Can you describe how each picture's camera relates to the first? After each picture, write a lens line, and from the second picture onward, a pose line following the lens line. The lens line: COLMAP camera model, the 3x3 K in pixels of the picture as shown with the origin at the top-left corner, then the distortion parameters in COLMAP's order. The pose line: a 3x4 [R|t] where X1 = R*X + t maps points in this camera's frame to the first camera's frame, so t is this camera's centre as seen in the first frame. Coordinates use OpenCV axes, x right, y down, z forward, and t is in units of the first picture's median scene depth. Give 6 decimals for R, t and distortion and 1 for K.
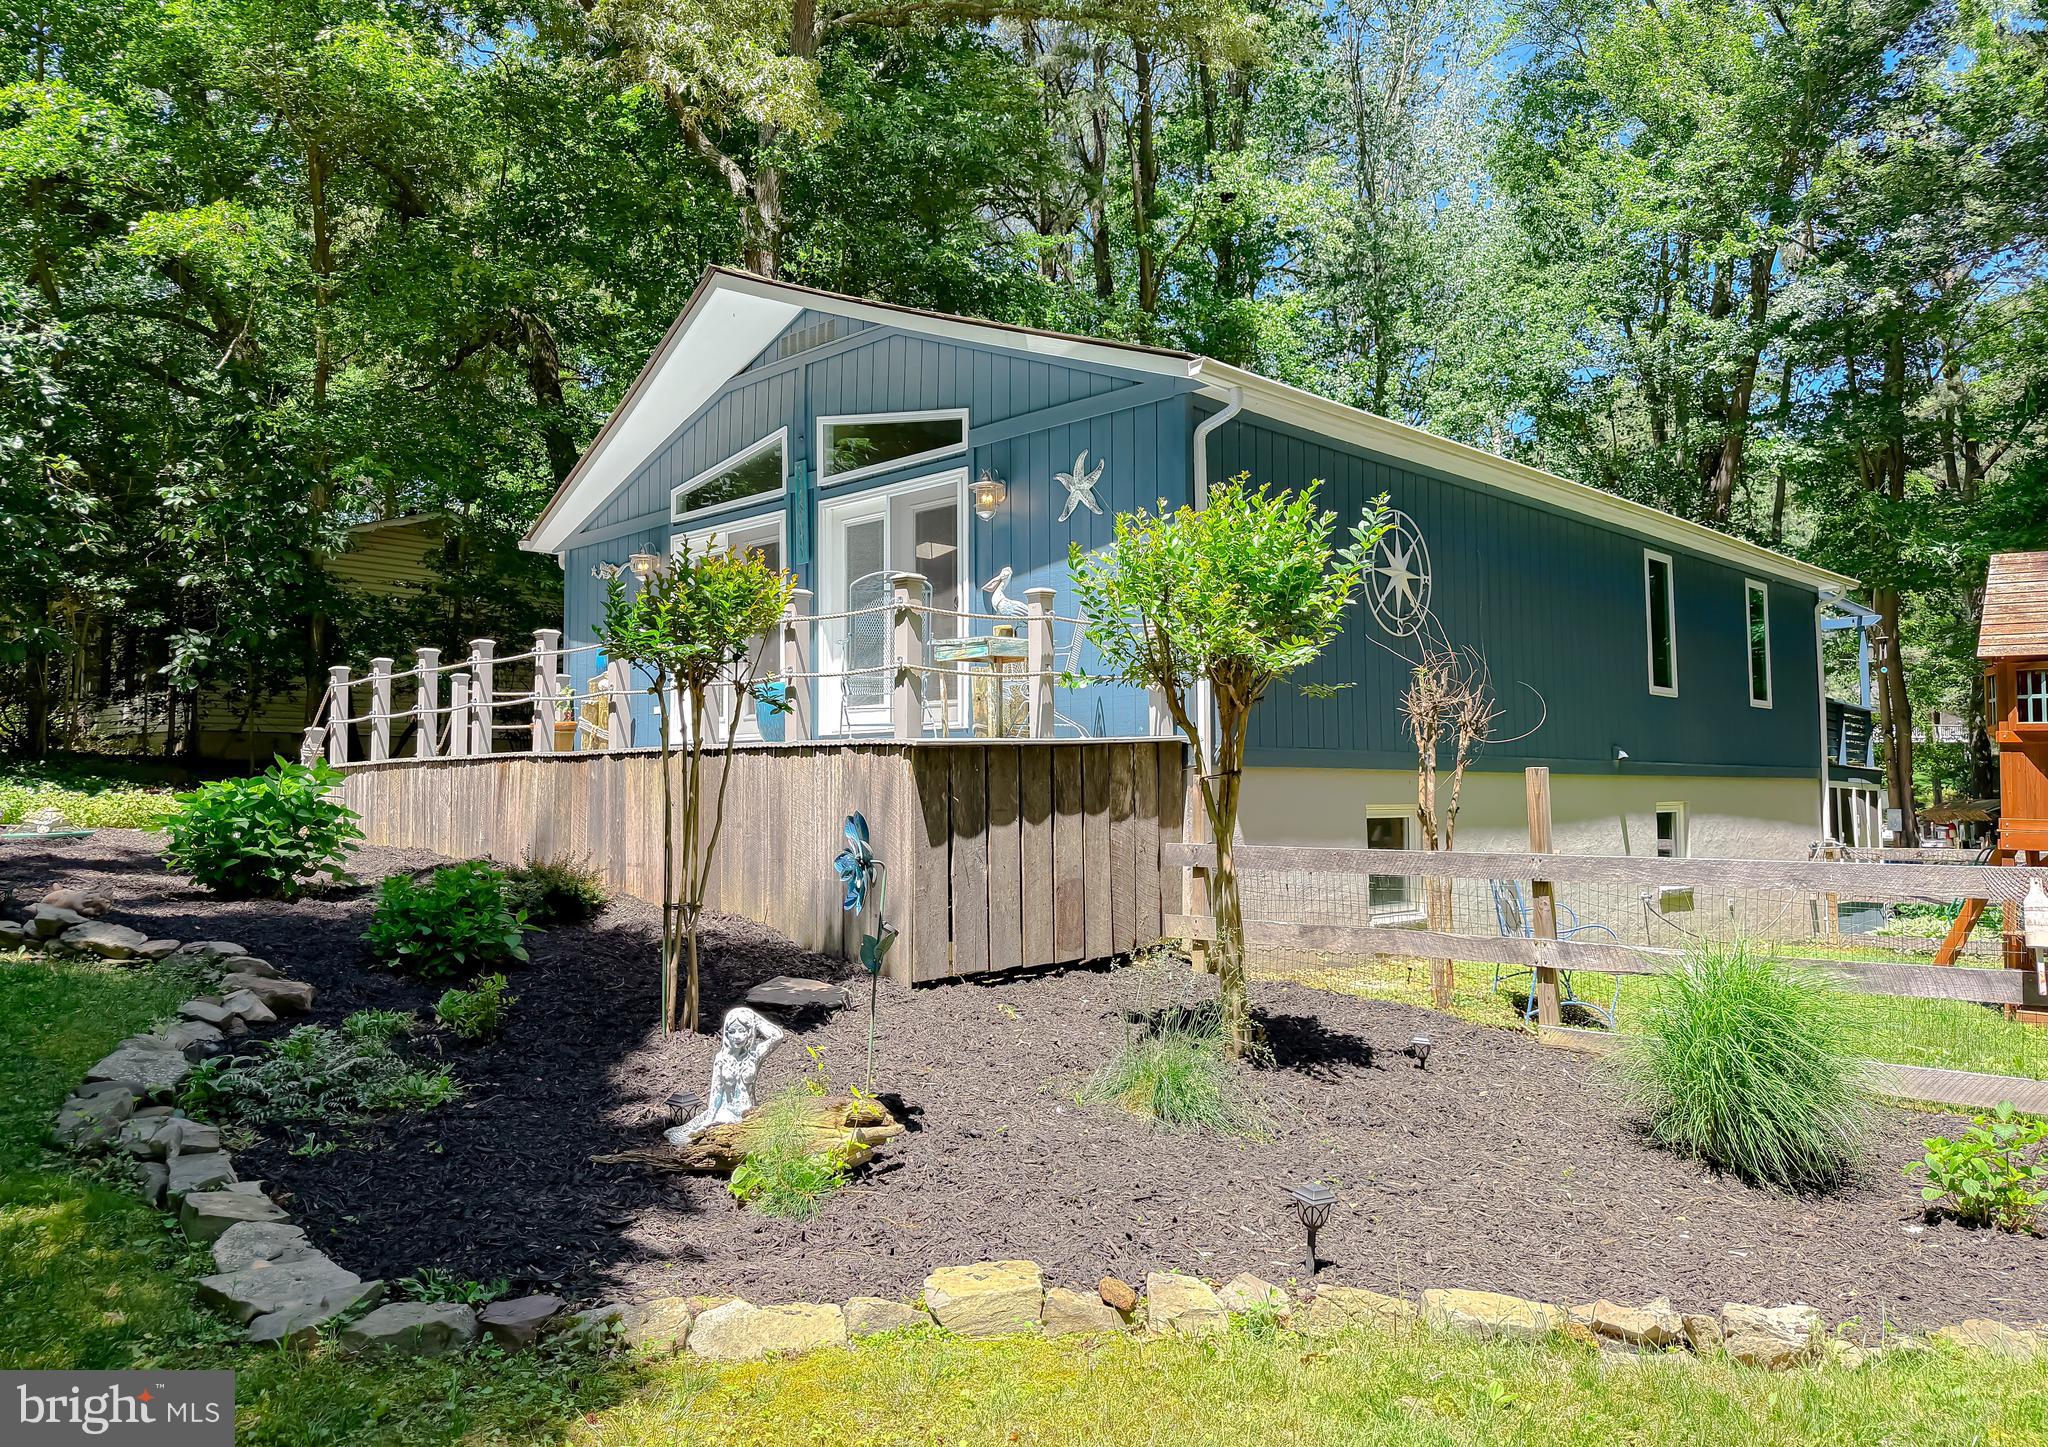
lens RADIAL K [[1422.8, 0, 1008.0], [0, 1422.8, 703.3], [0, 0, 1]] dist [0.077045, -0.006147]
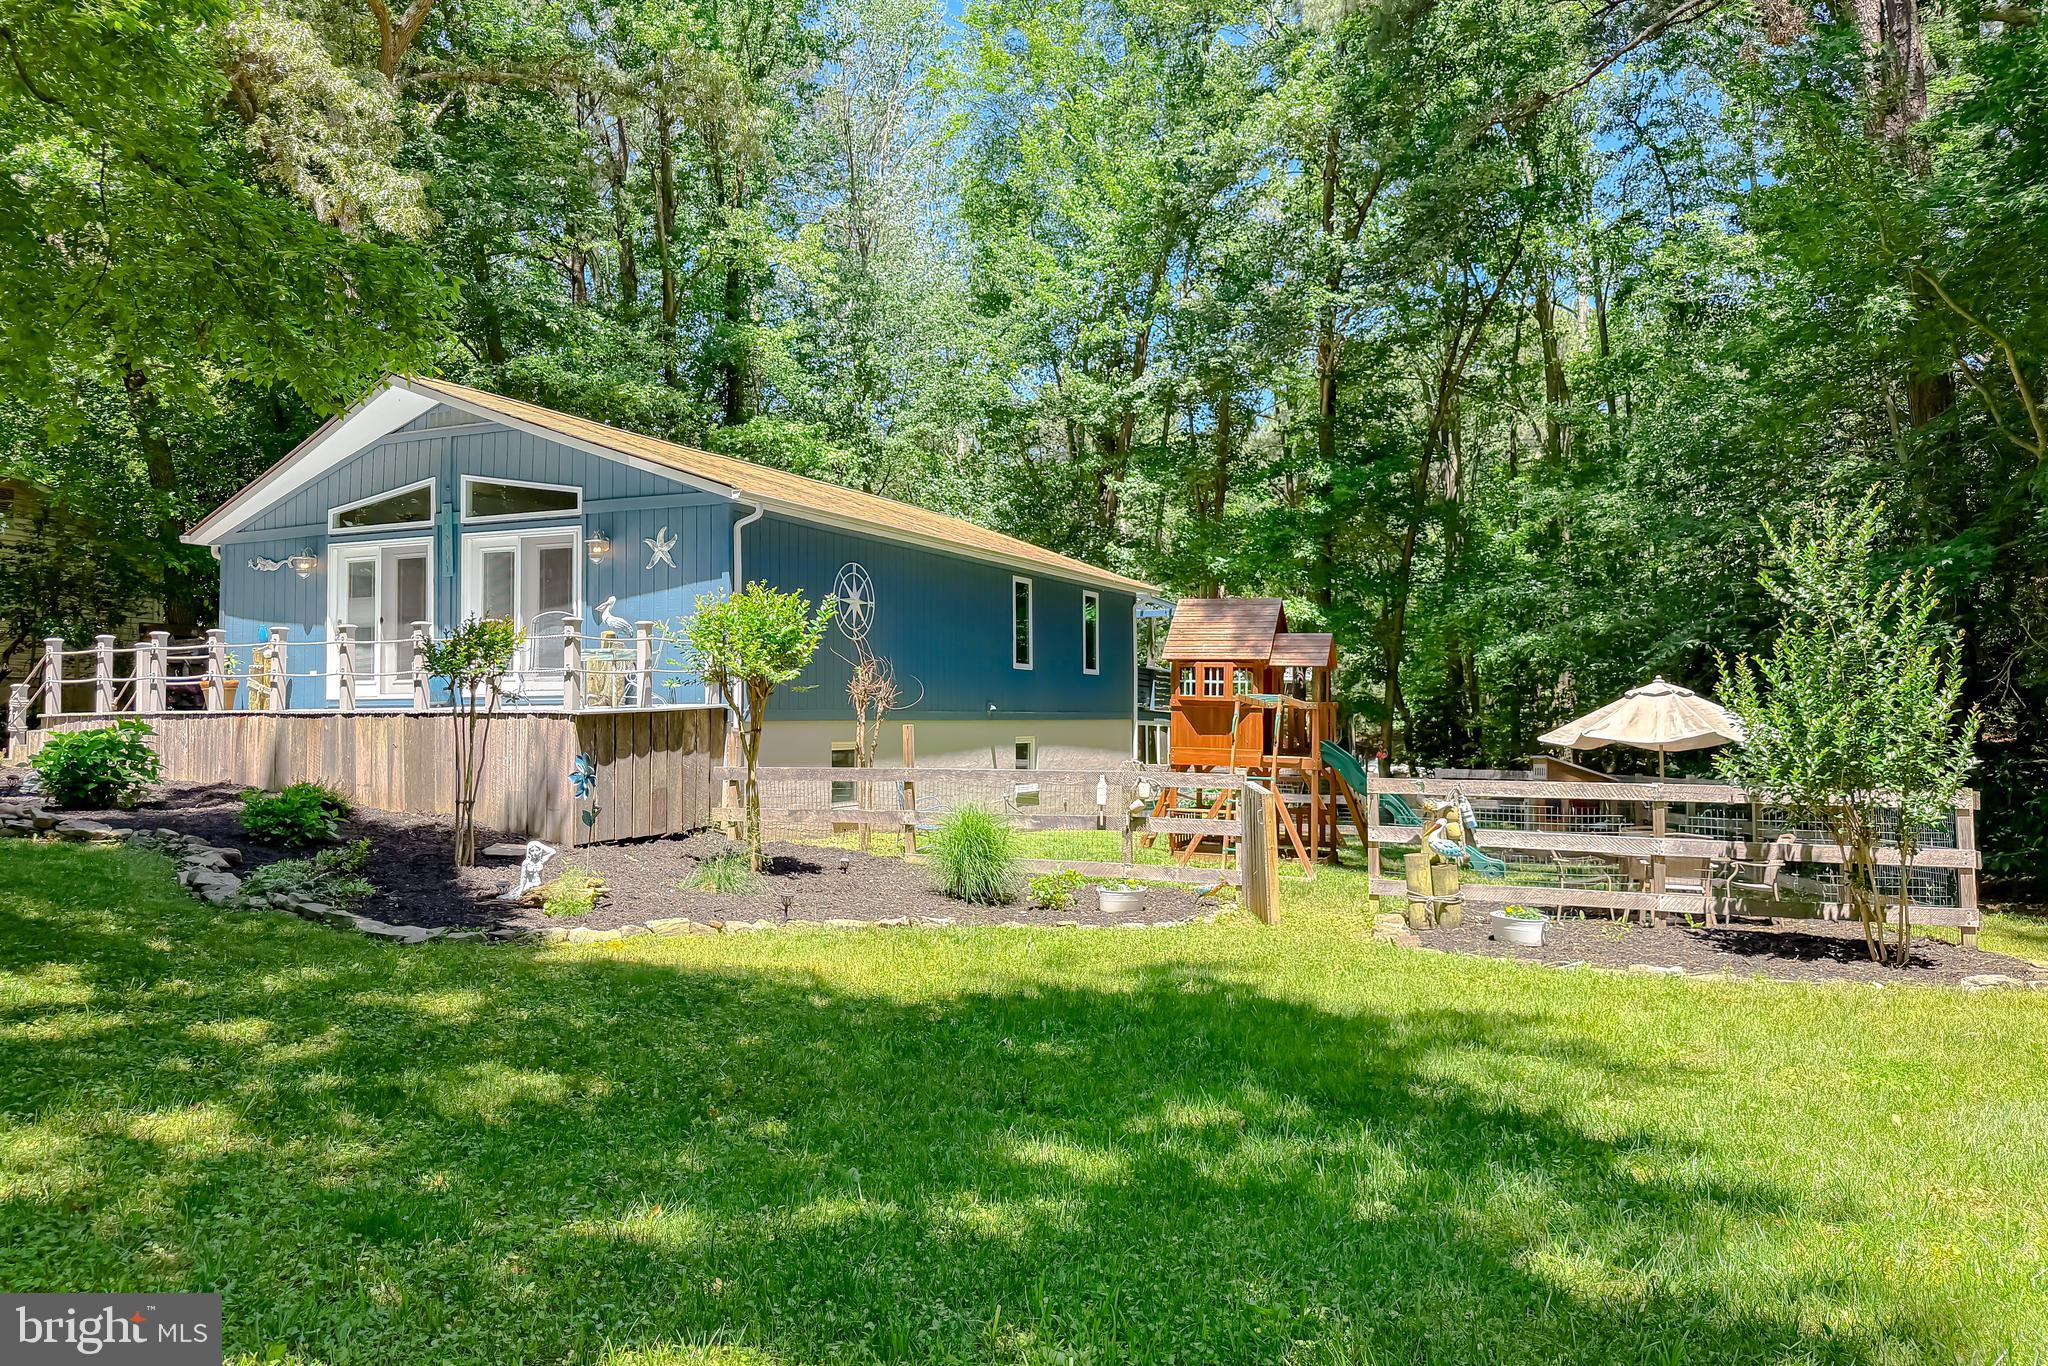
lens RADIAL K [[1417.8, 0, 1035.3], [0, 1417.8, 673.3], [0, 0, 1]] dist [0.051427, -0.031326]
pose [[0.934032, 0.012430, 0.356974, -0.137232], [-0.022984, 0.999415, 0.025340, -0.065752], [-0.356450, -0.031873, 0.933771, -0.722516]]
